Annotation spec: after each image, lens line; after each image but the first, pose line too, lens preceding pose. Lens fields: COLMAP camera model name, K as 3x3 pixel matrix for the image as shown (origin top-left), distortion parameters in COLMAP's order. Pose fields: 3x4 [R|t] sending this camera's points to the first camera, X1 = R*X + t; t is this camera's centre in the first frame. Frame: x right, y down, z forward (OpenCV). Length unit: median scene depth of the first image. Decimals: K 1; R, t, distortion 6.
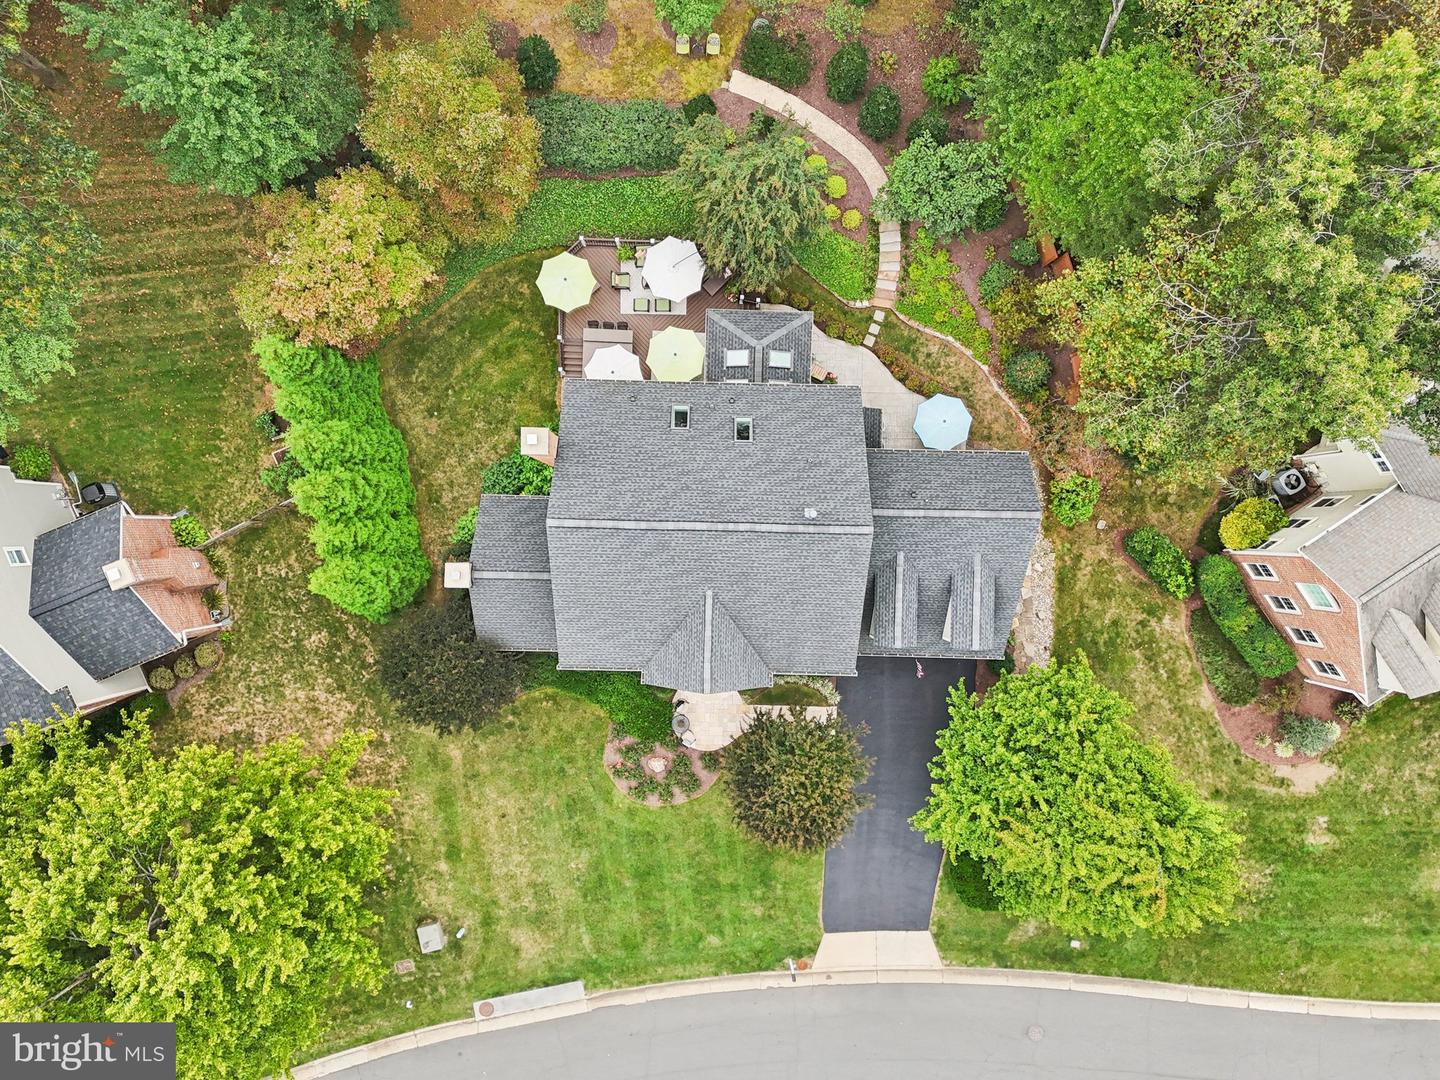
lens RADIAL K [[1005.8, 0, 686.7], [0, 1005.8, 567.2], [0, 0, 1]] dist [0.033068, -0.038419]
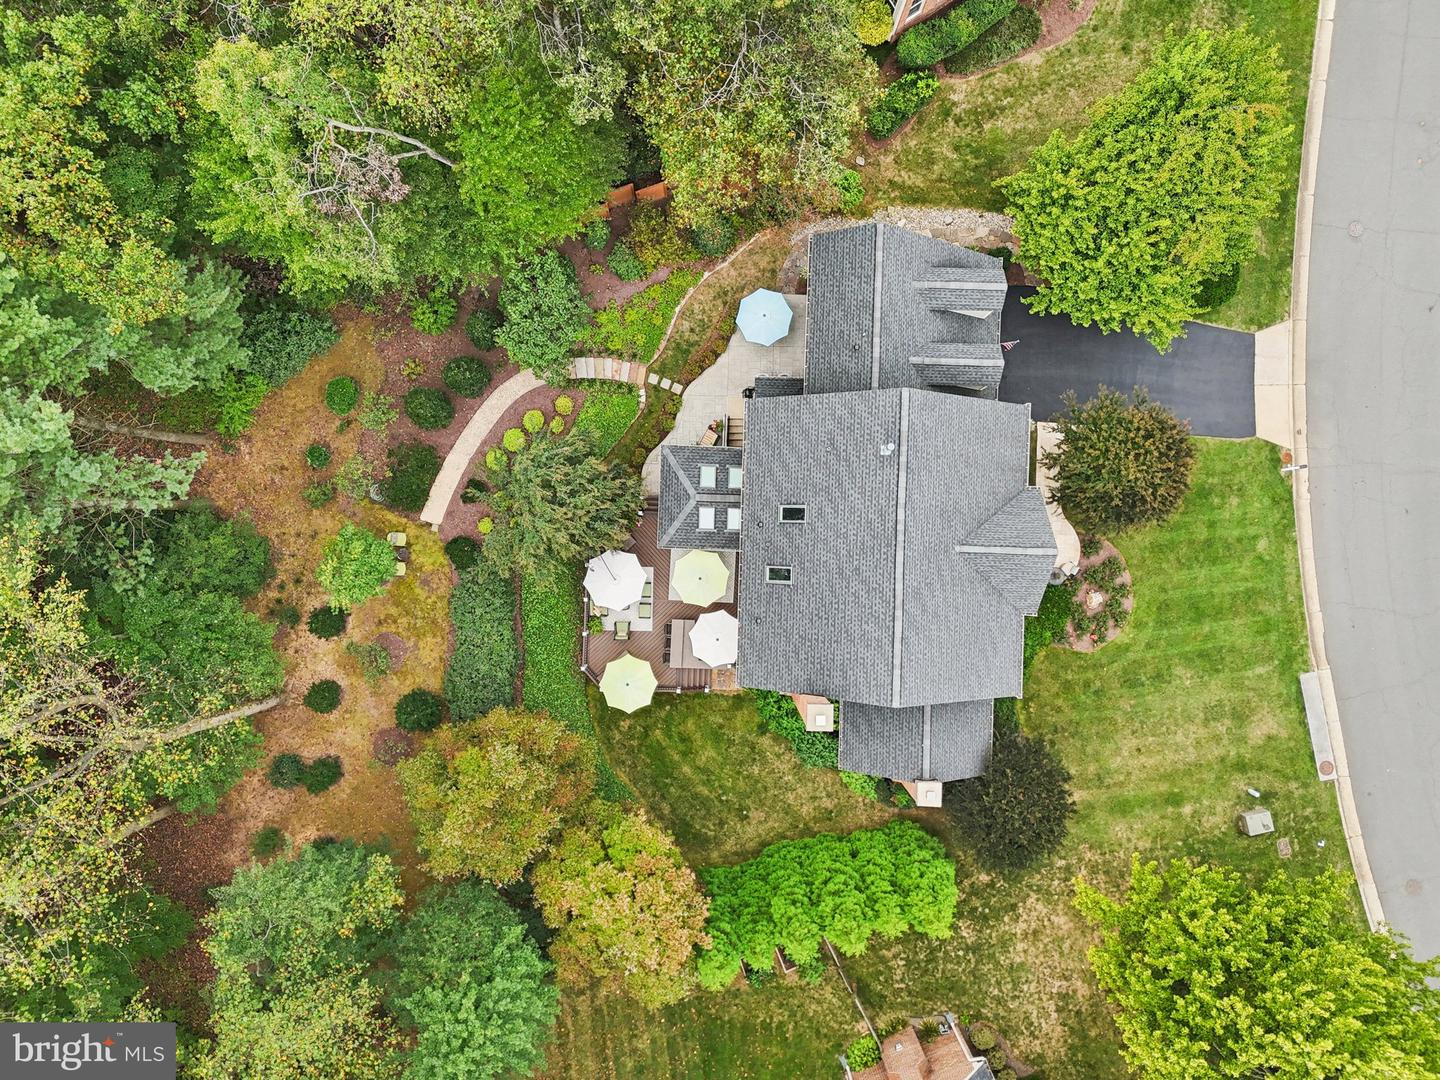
lens RADIAL K [[1005.8, 0, 686.7], [0, 1005.8, 567.2], [0, 0, 1]] dist [0.033068, -0.038419]
pose [[0.008038, -0.999932, -0.008409, 0.008808], [0.999967, 0.008048, -0.001098, -0.219427], [0.001165, -0.008400, 0.999964, -0.022678]]
